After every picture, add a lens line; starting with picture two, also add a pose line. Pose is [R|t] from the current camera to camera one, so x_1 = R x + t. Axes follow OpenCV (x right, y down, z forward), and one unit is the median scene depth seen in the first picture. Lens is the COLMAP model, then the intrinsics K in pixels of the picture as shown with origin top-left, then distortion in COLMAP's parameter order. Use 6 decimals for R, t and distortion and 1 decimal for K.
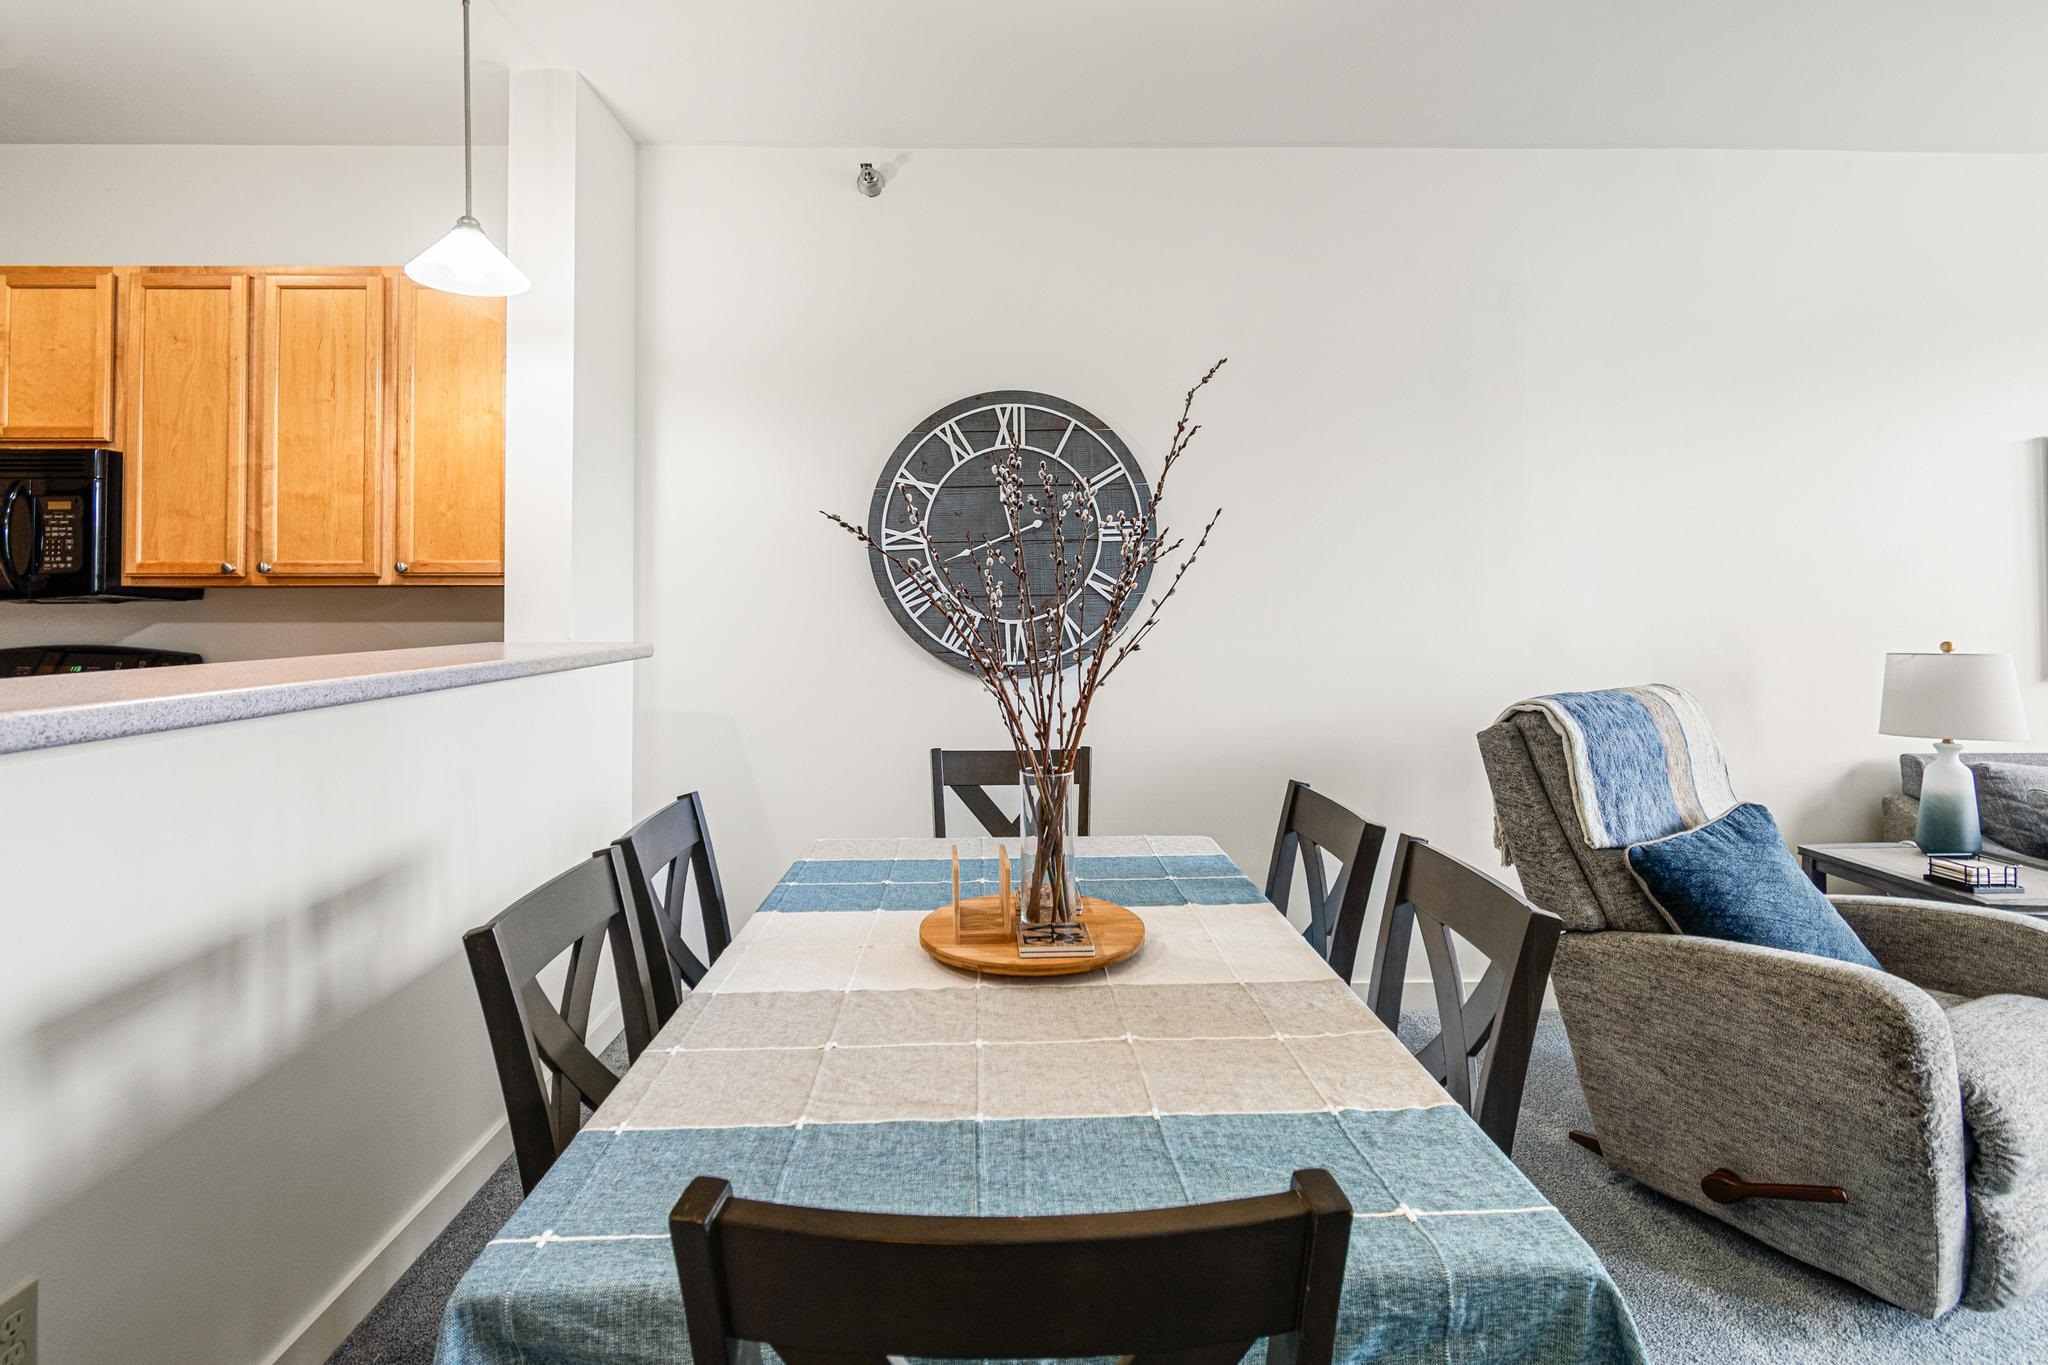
lens RADIAL K [[952.9, 0, 1020.0], [0, 952.9, 605.3], [0, 0, 1]] dist [-0.001450, -0.000095]
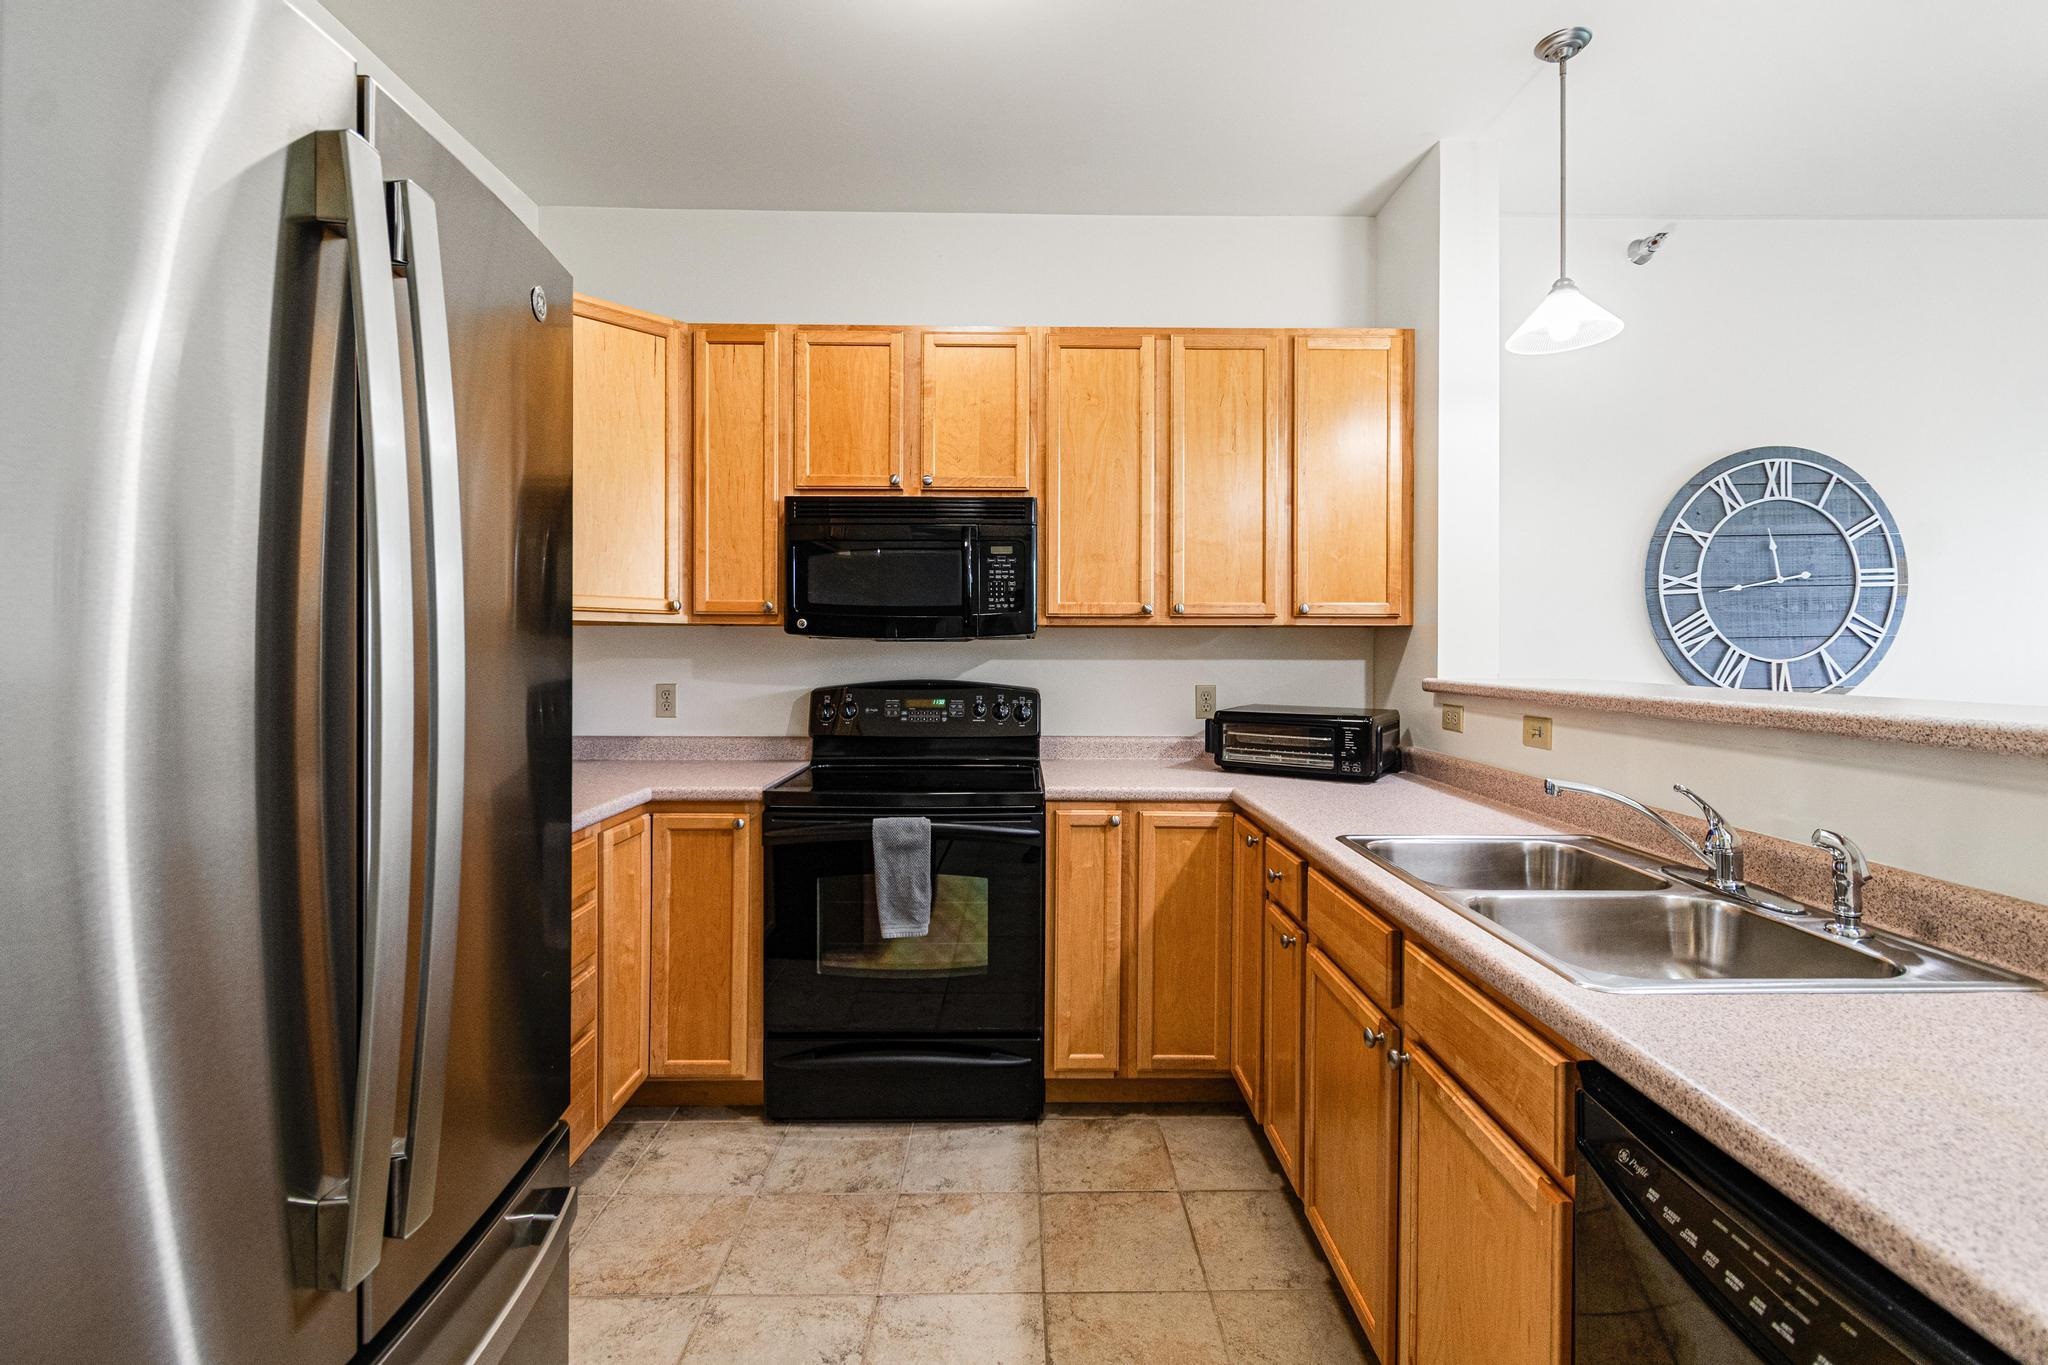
lens RADIAL K [[903.8, 0, 1030.6], [0, 903.8, 656.8], [0, 0, 1]] dist [0.000395, -0.000686]
pose [[0.999994, 0.003542, 0.000264, -0.856361], [-0.003545, 0.999913, 0.012717, 0.002289], [-0.000219, -0.012718, 0.999919, -0.022505]]
